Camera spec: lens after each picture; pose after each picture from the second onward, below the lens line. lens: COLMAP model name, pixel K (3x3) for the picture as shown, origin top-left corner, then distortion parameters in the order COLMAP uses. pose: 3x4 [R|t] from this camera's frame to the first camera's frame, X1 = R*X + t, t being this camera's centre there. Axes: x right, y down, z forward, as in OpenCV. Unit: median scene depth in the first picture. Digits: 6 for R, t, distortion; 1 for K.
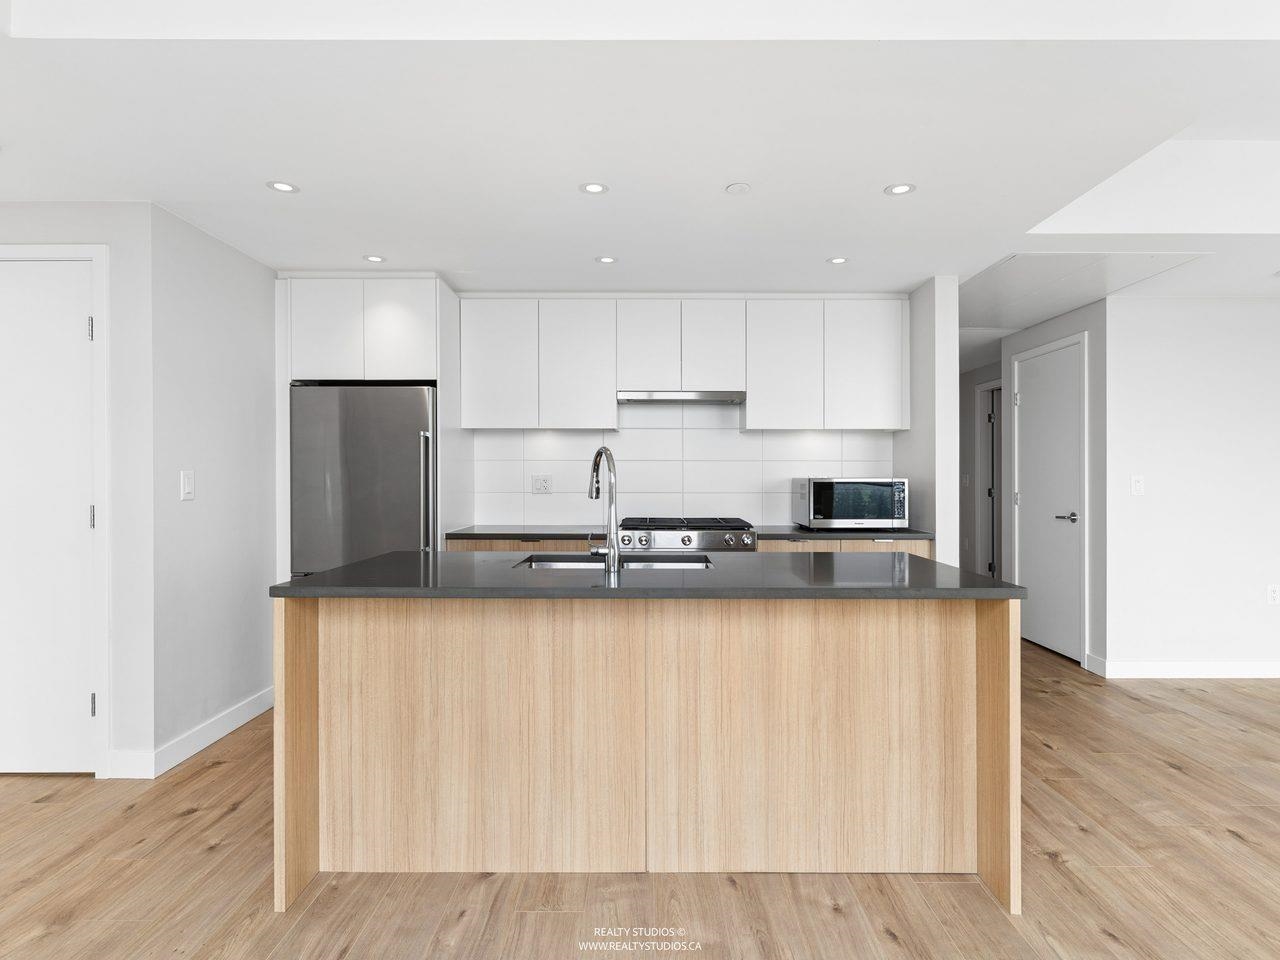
lens RADIAL K [[684.9, 0, 656.8], [0, 684.9, 477.8], [0, 0, 1]] dist [0.001153, -0.000422]
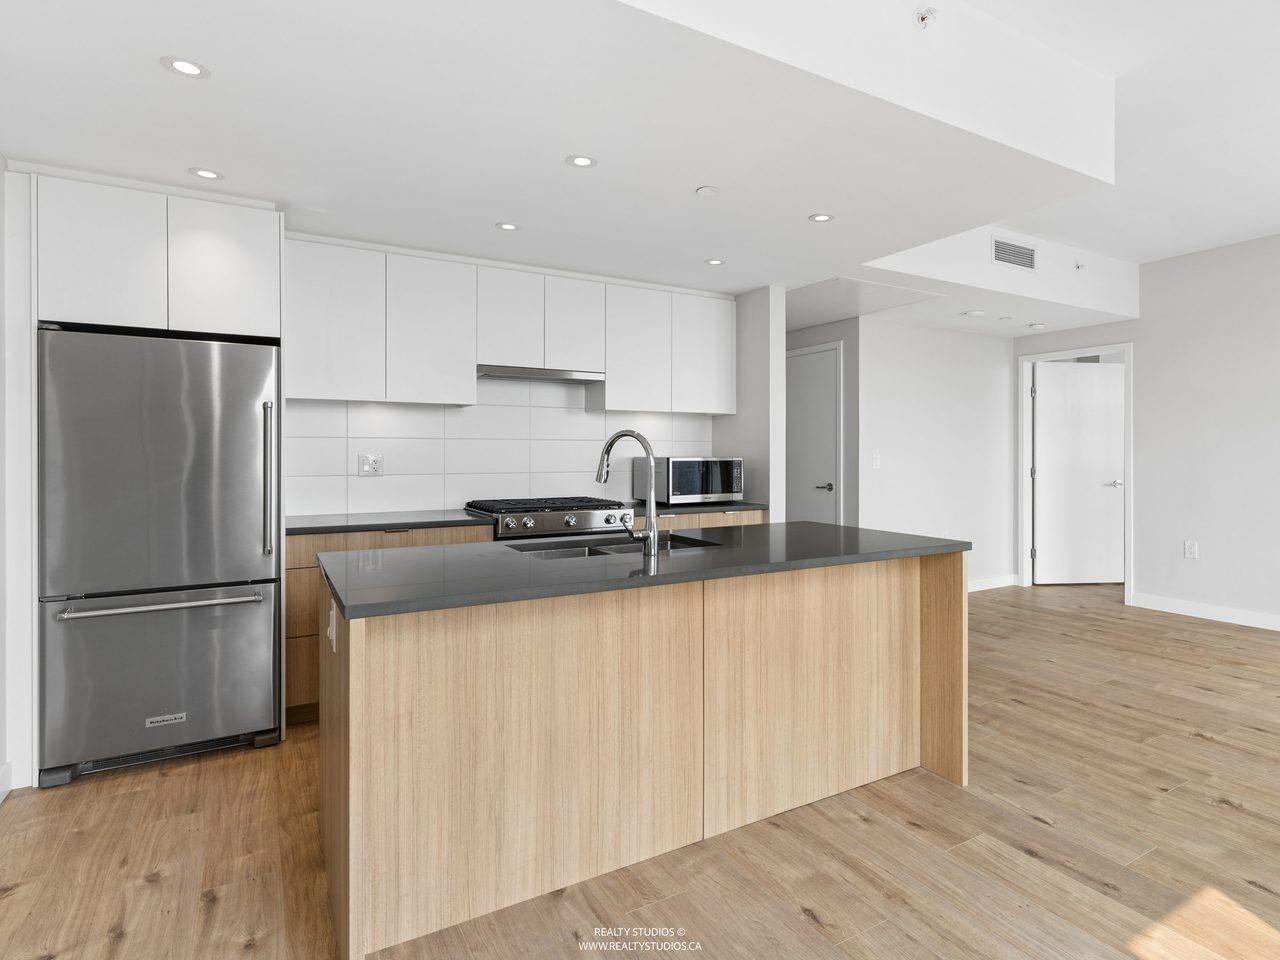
lens RADIAL K [[681.2, 0, 685.7], [0, 681.2, 457.3], [0, 0, 1]] dist [0.000393, -0.000158]
pose [[0.860053, -0.004735, 0.510182, -0.486662], [0.001851, 0.999979, 0.006160, -0.011010], [-0.510201, -0.004354, 0.860044, 0.107143]]
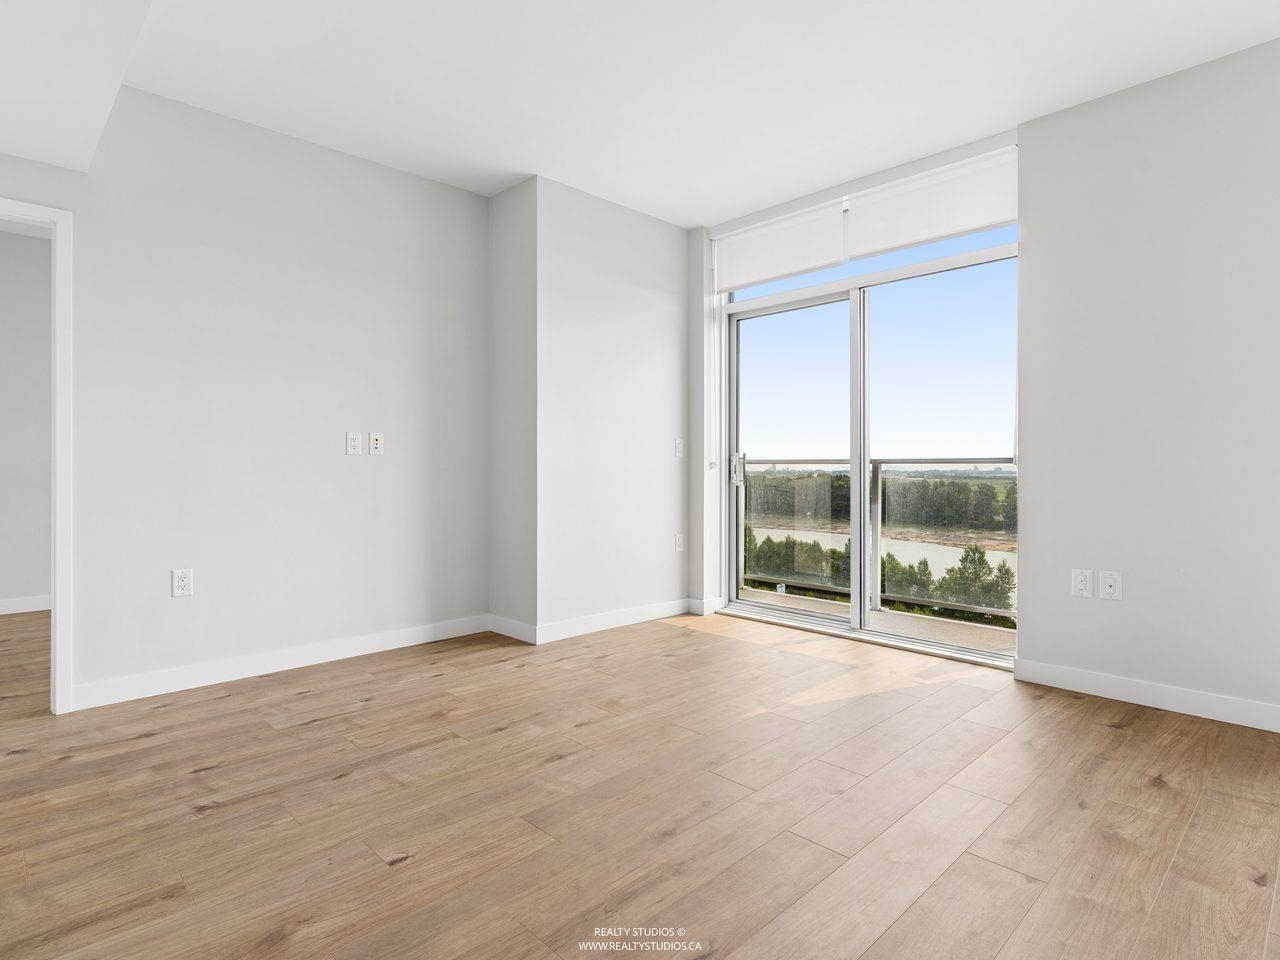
lens RADIAL K [[690.6, 0, 610.0], [0, 690.6, 464.3], [0, 0, 1]] dist [0.001295, -0.000078]
pose [[-0.675491, 0.001489, 0.737367, 0.418955], [-0.001697, 0.999992, -0.003574, 0.069796], [-0.737367, -0.003665, -0.675483, 1.427702]]
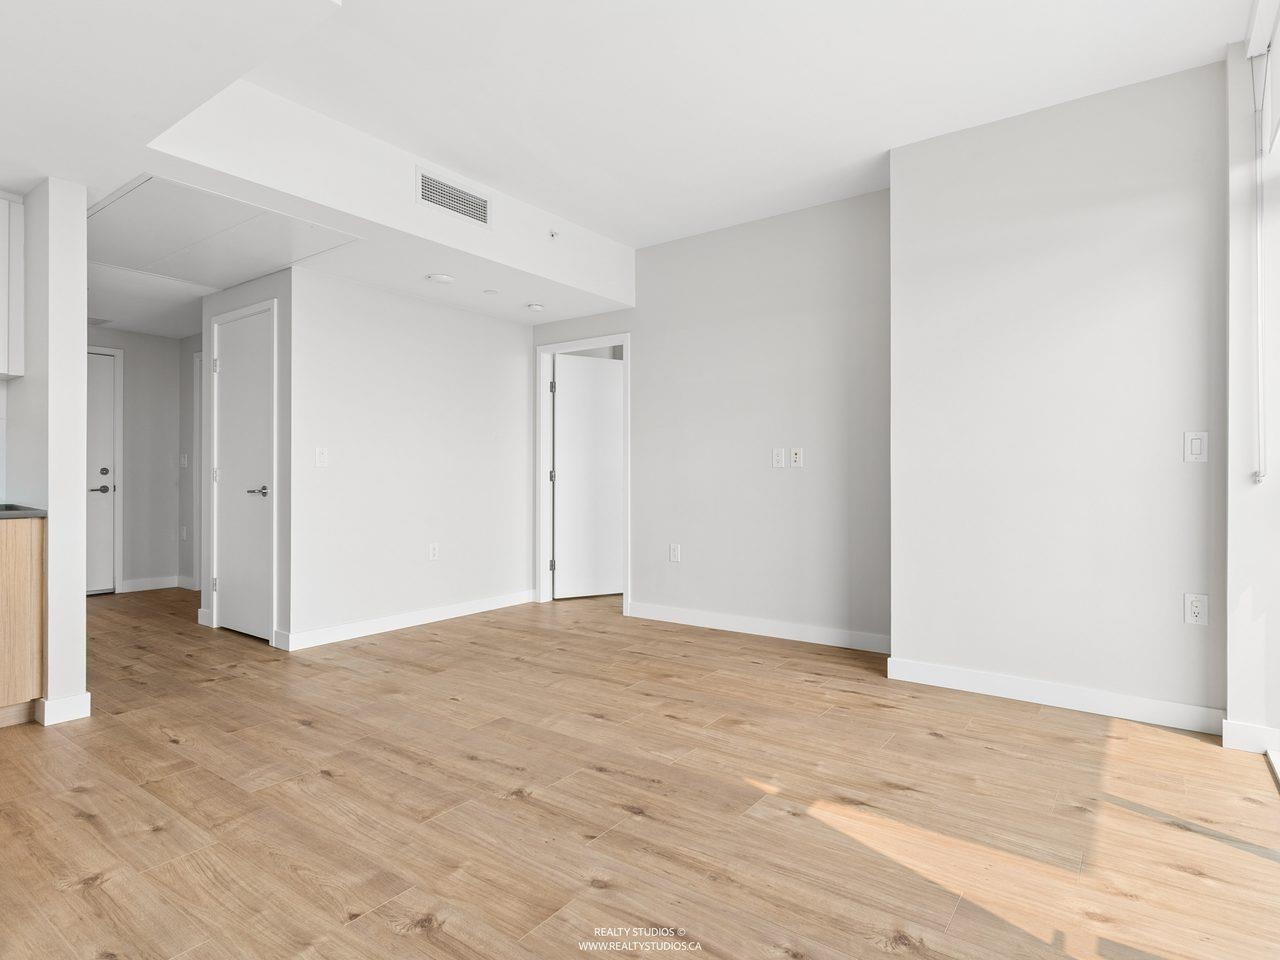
lens RADIAL K [[684.9, 0, 656.8], [0, 684.9, 477.8], [0, 0, 1]] dist [0.001153, -0.000422]
pose [[0.585330, -0.001882, 0.810793, 0.284741], [-0.001902, 0.999991, 0.003694, 0.064815], [-0.810793, -0.003705, 0.585321, -0.012561]]
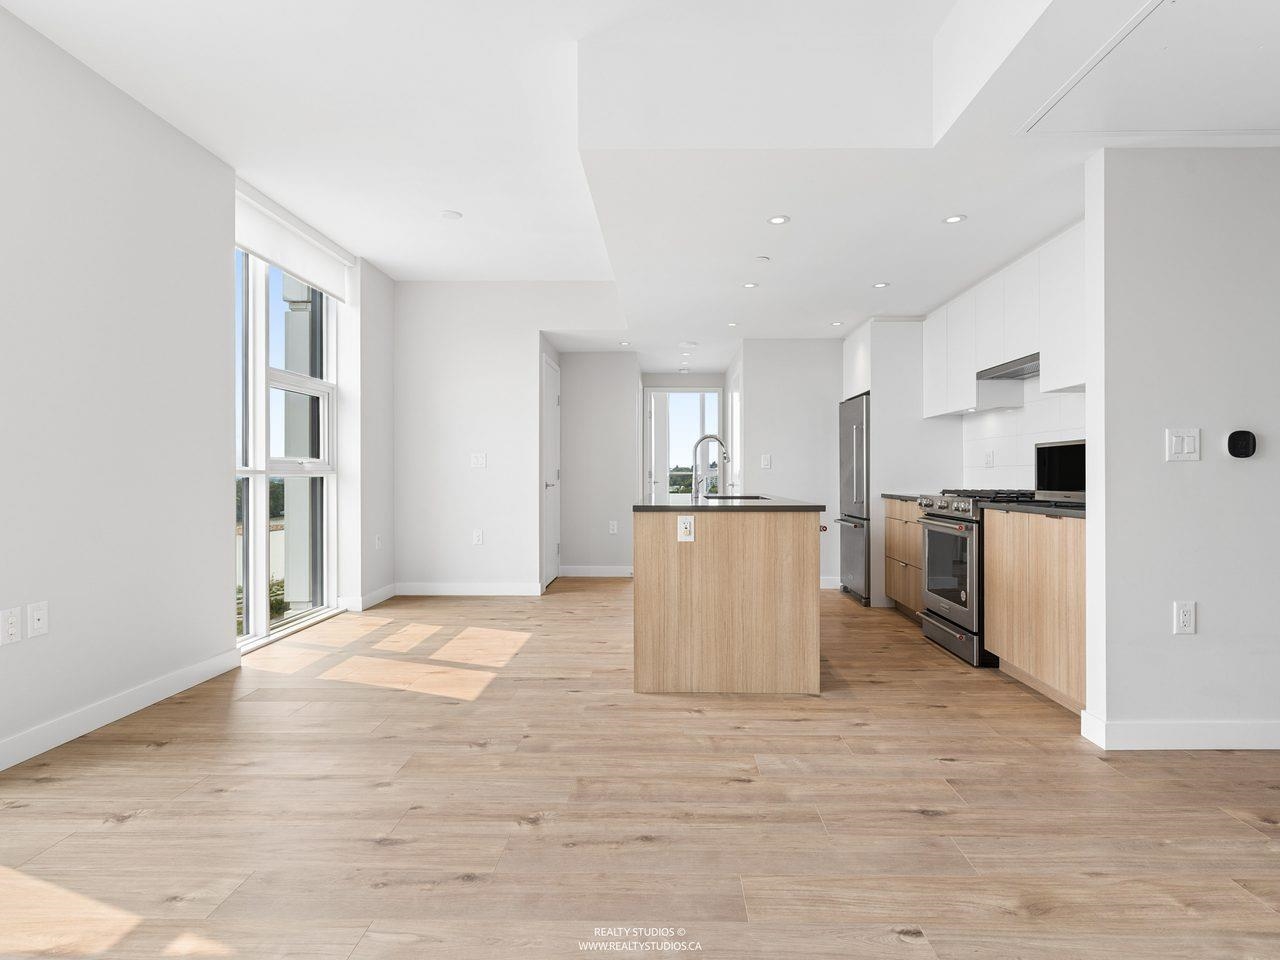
lens RADIAL K [[690.9, 0, 666.4], [0, 690.9, 474.6], [0, 0, 1]] dist [0.000389, 0.000311]
pose [[-0.008632, -0.003159, -0.999958, 1.792500], [0.000774, 0.999995, -0.003166, 0.069382], [0.999962, -0.000802, -0.008630, 0.860438]]
